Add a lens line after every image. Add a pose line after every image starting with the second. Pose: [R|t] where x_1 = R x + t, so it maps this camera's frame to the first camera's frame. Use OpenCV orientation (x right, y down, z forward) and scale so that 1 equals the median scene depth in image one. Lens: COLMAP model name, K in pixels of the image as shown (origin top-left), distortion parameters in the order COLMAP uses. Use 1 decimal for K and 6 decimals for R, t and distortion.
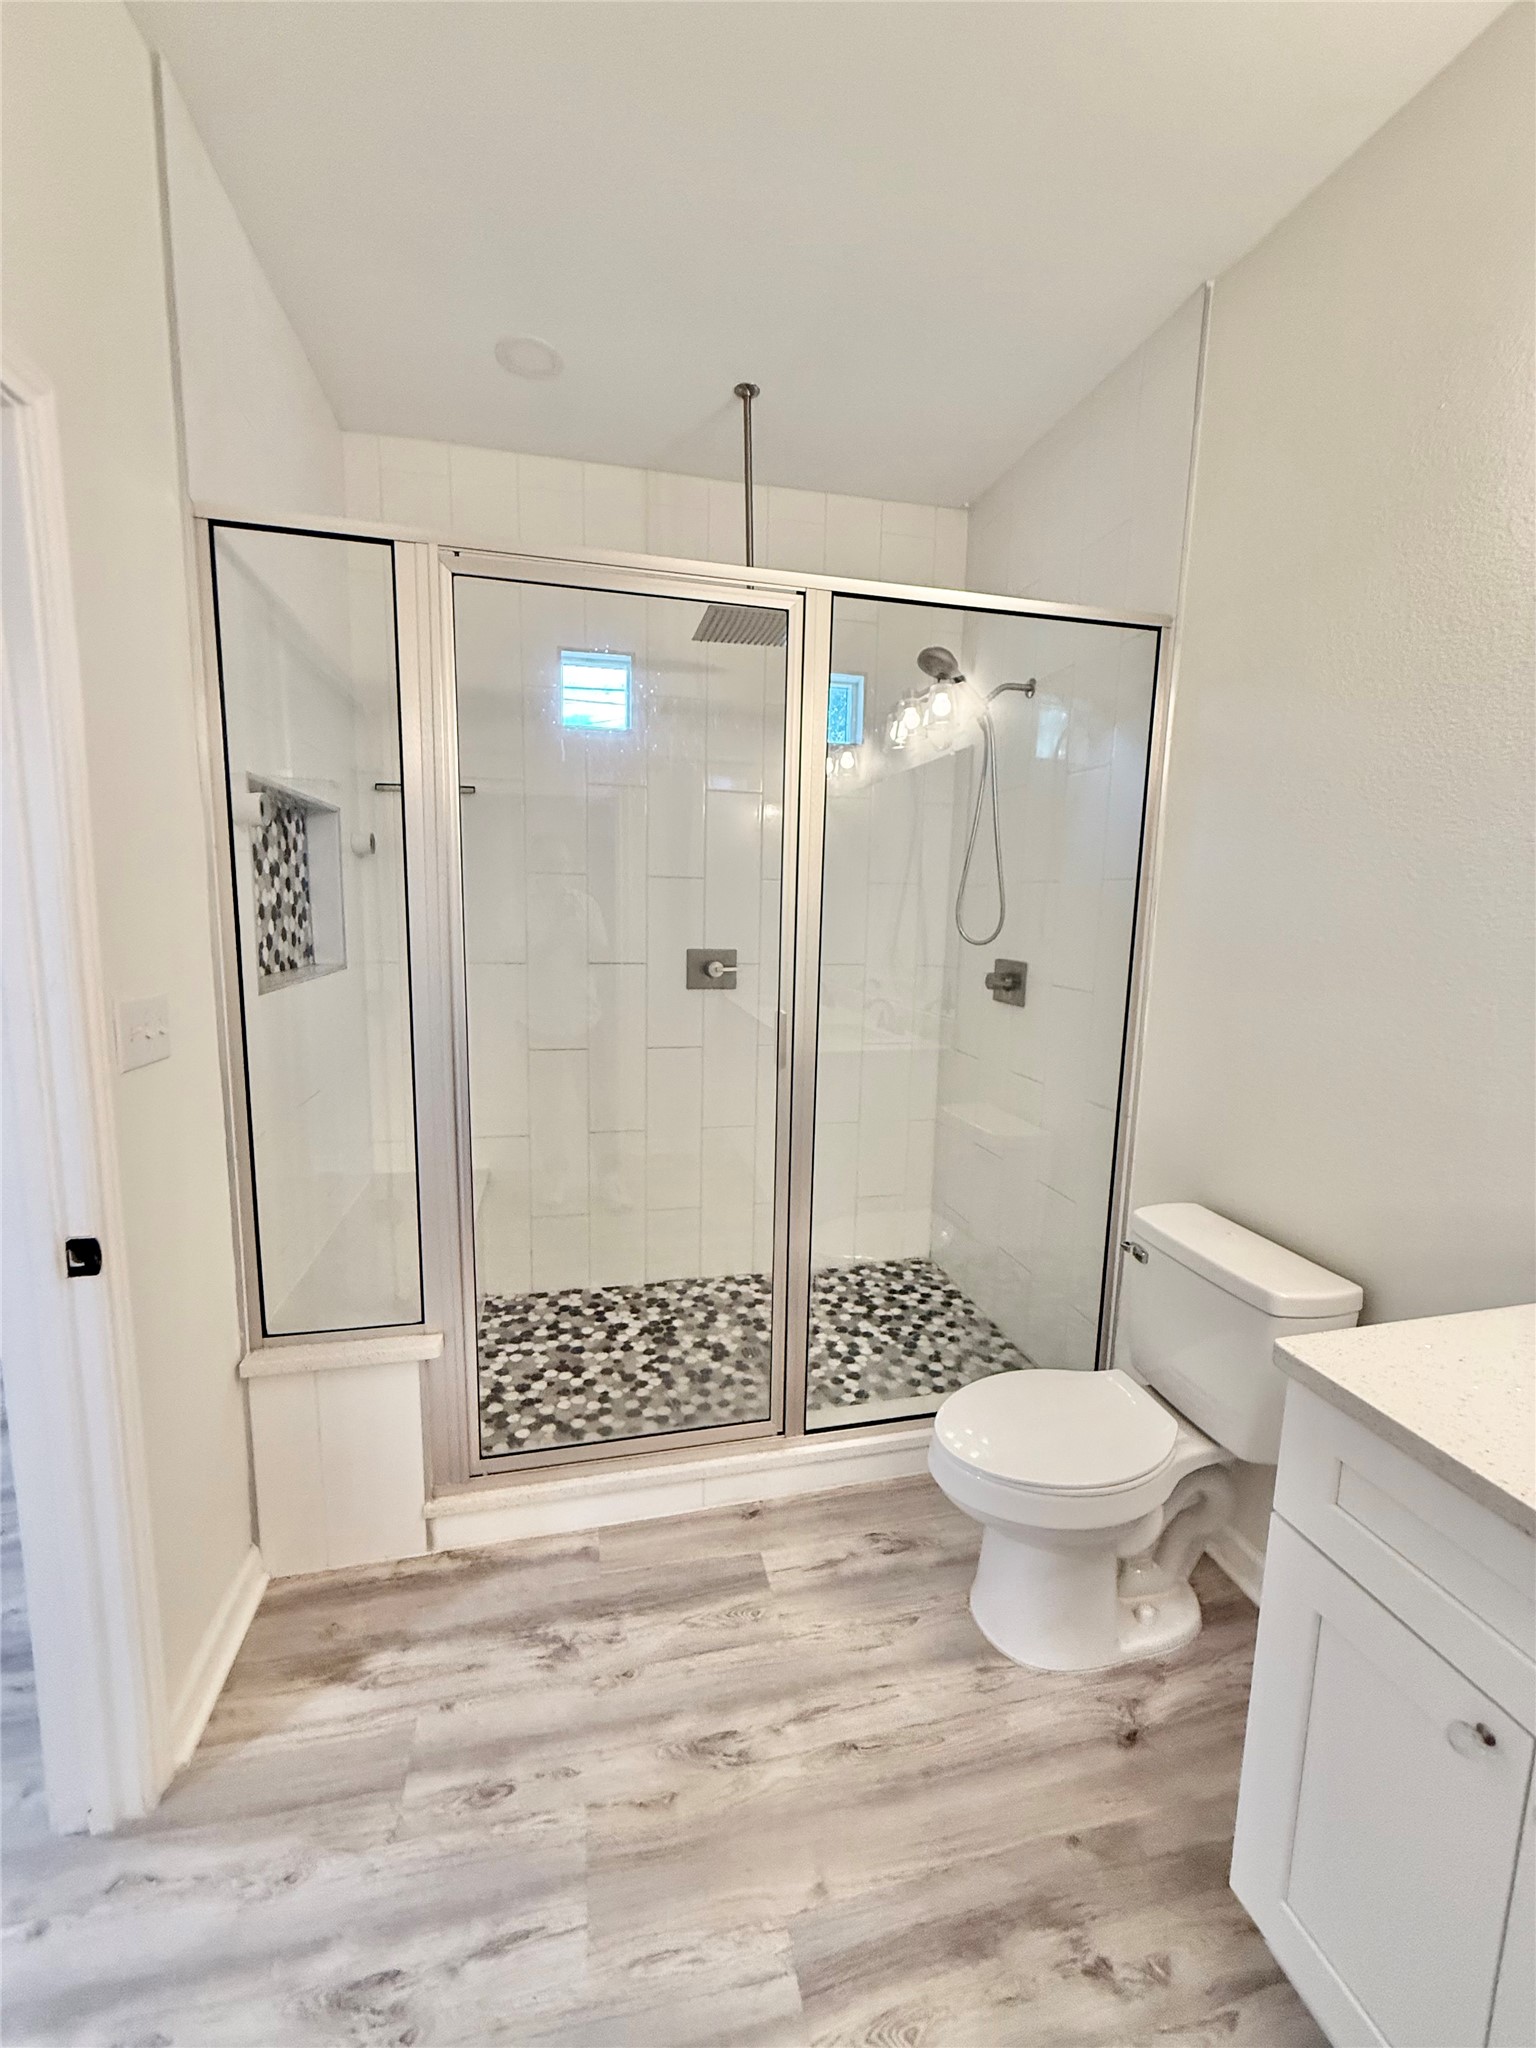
lens RADIAL K [[826.3, 0, 769.0], [0, 826.3, 1017.9], [0, 0, 1]] dist [-0.001786, -0.000723]
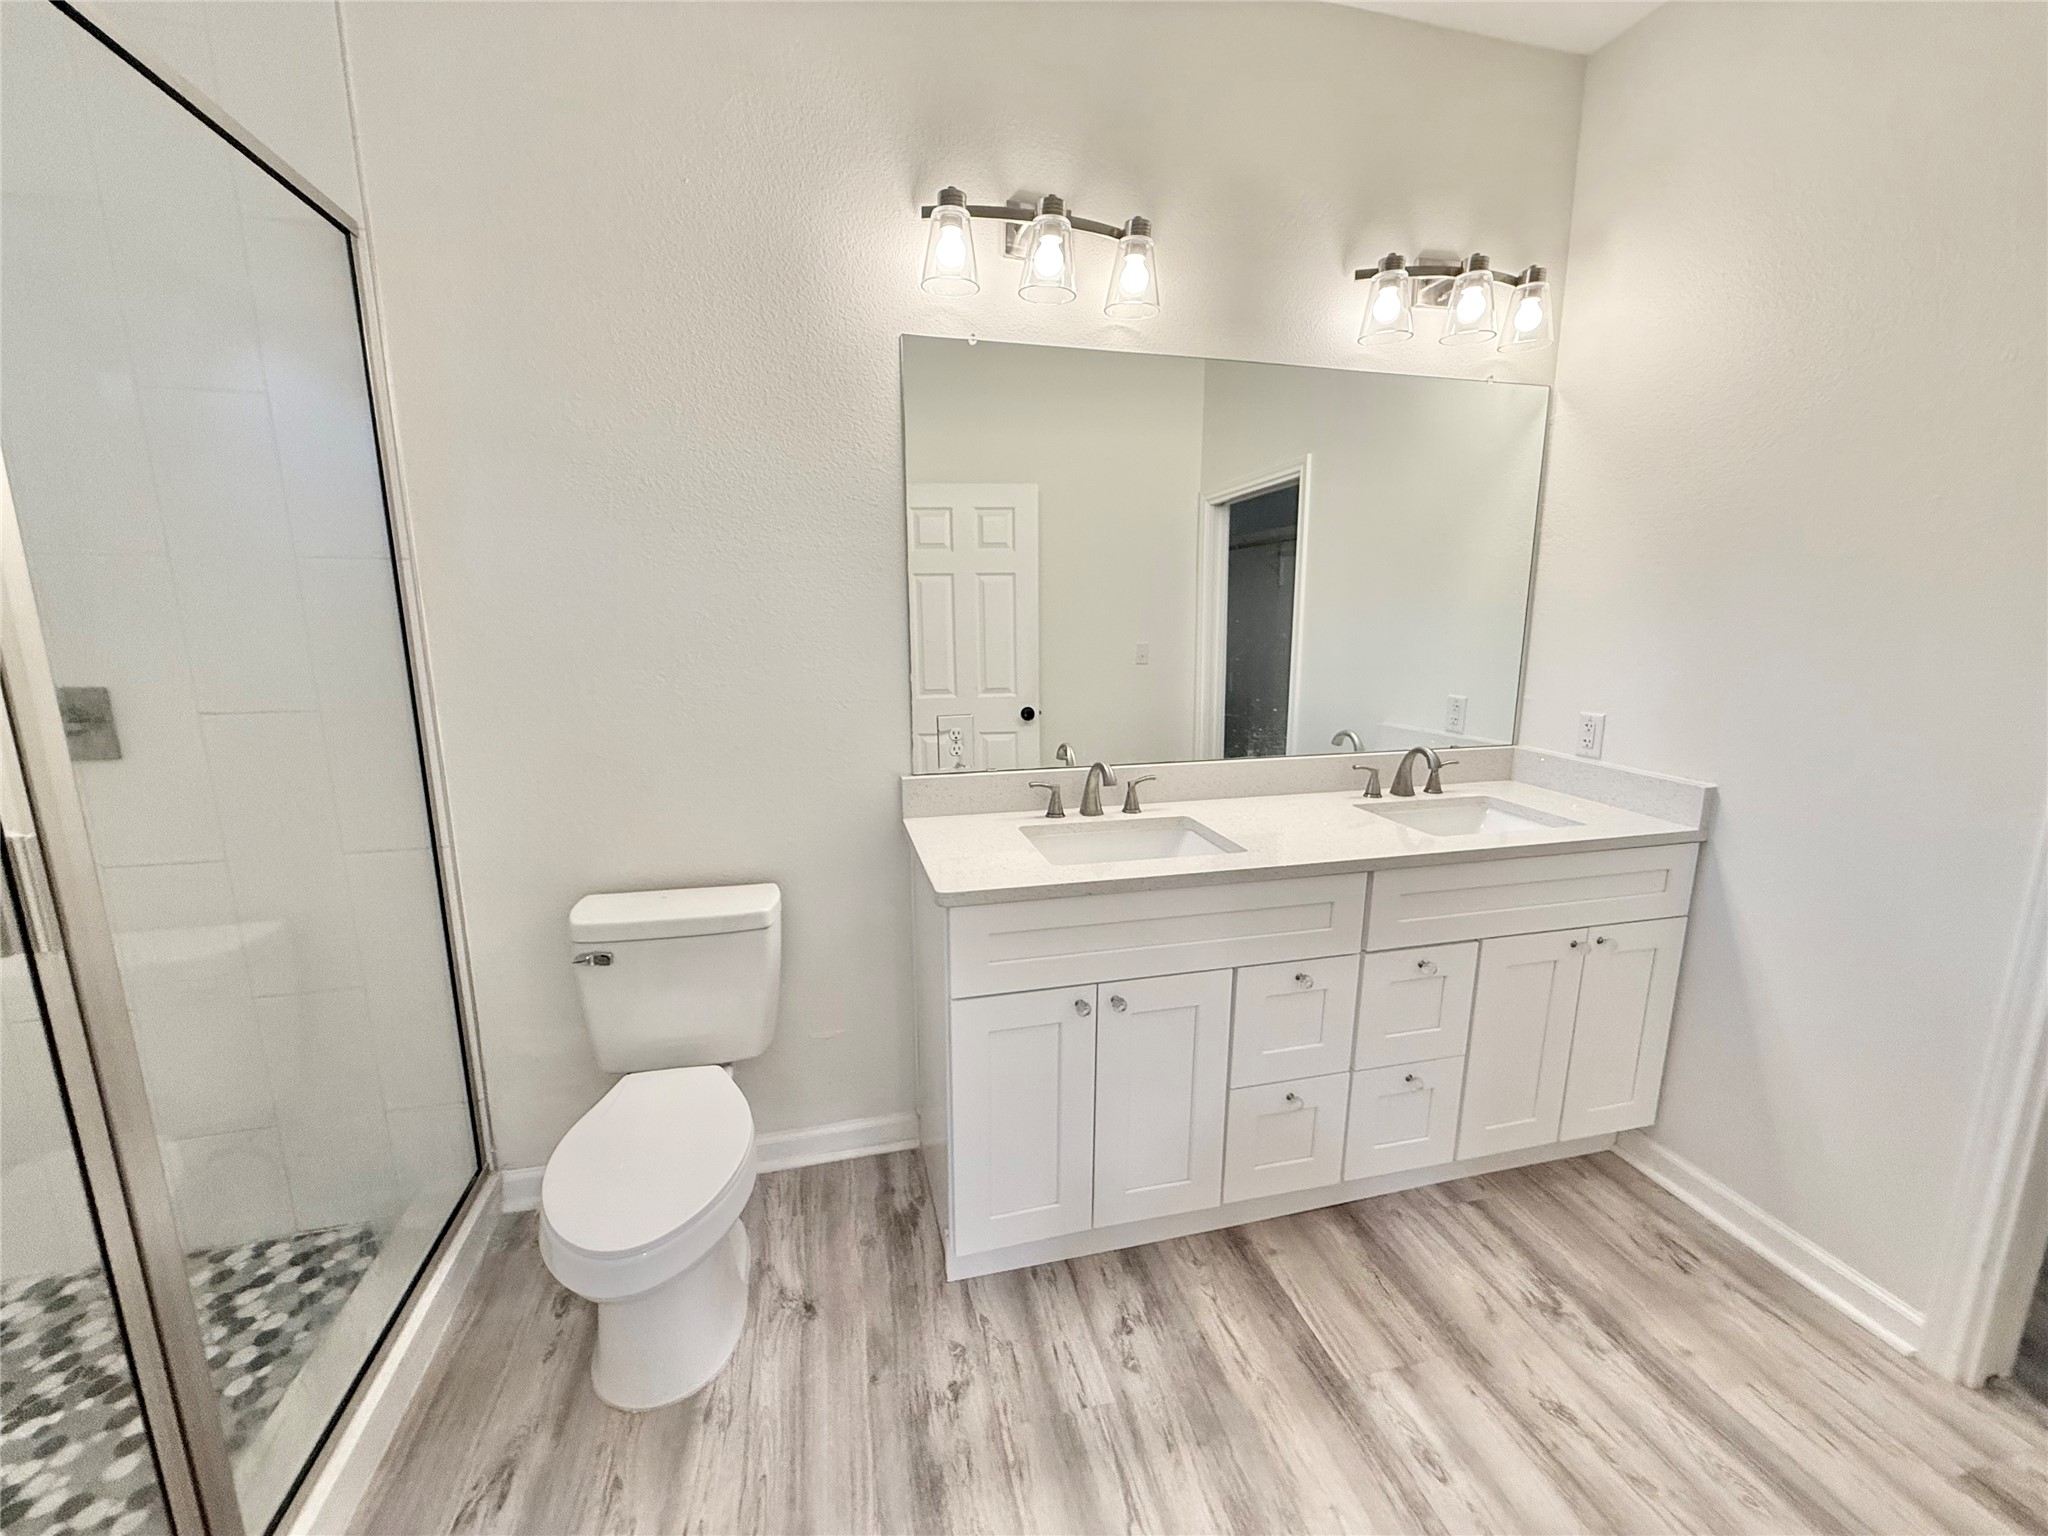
lens RADIAL K [[826.3, 0, 1022.7], [0, 826.3, 765.6], [0, 0, 1]] dist [-0.001786, -0.000723]
pose [[-0.025189, -0.210390, 0.977293, -0.533485], [0.138701, 0.967412, 0.211838, -0.077495], [-0.990014, 0.140887, 0.004813, 0.560375]]
